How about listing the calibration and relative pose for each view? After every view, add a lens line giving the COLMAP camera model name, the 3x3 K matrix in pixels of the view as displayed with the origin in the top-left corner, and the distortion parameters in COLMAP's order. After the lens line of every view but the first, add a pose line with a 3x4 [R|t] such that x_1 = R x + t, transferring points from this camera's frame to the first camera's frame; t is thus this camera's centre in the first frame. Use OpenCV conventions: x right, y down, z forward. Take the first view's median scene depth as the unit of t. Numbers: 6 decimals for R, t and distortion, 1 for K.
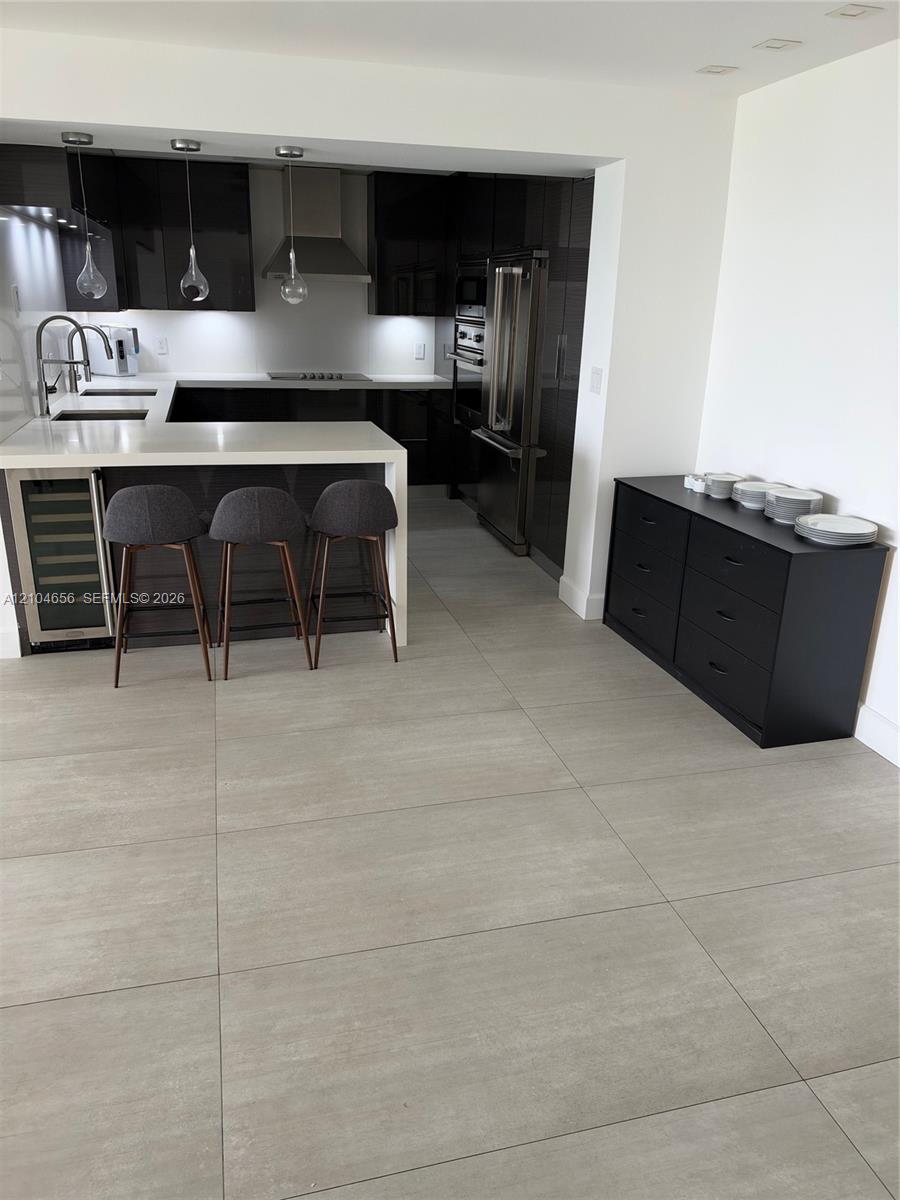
lens RADIAL K [[870.5, 0, 450.0], [0, 870.5, 600.0], [0, 0, 1]] dist [-0.002683, -0.002991]
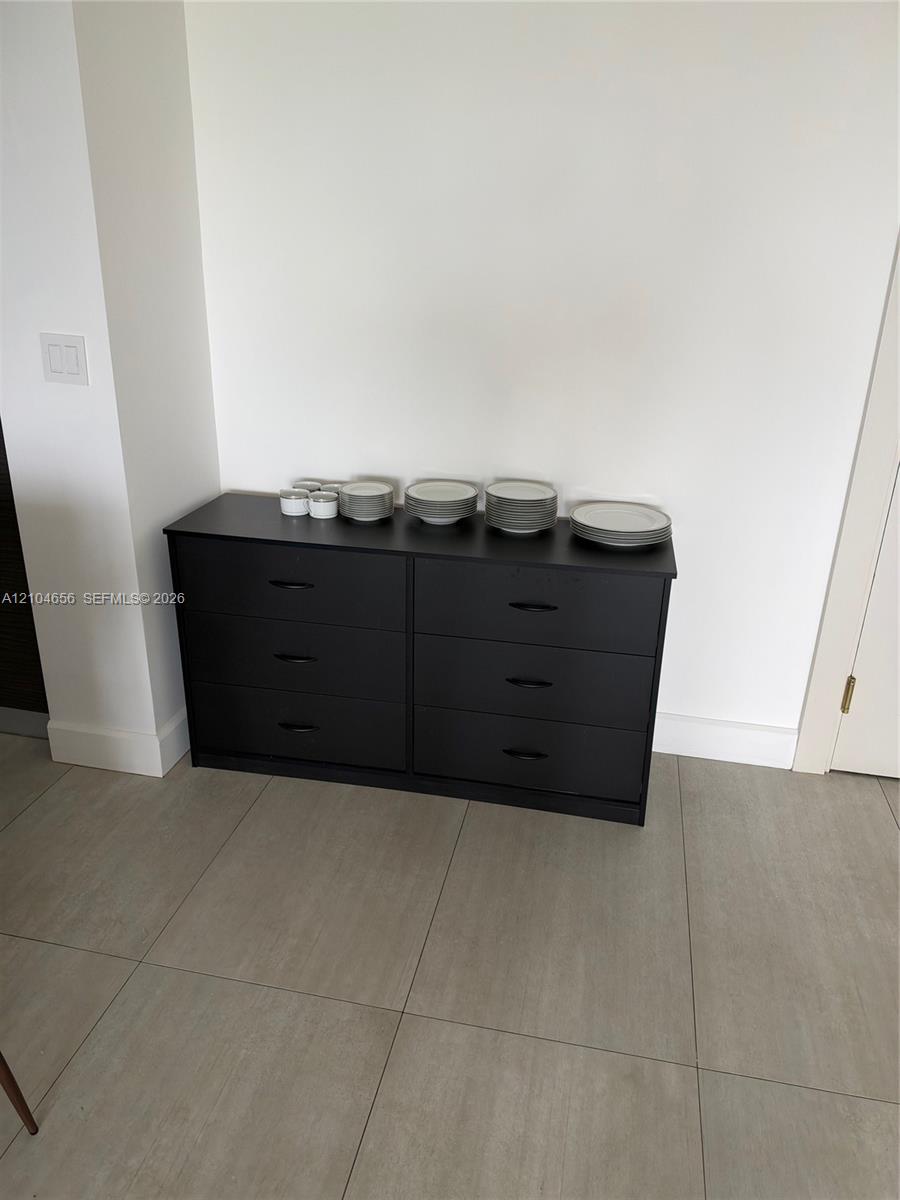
lens RADIAL K [[852.1, 0, 450.0], [0, 852.1, 600.0], [0, 0, 1]] dist [0.003544, -0.056955]
pose [[0.431245, -0.353783, 0.829979, -0.209634], [0.265696, 0.928919, 0.257905, -0.199589], [-0.862226, 0.109302, 0.494591, 0.610820]]
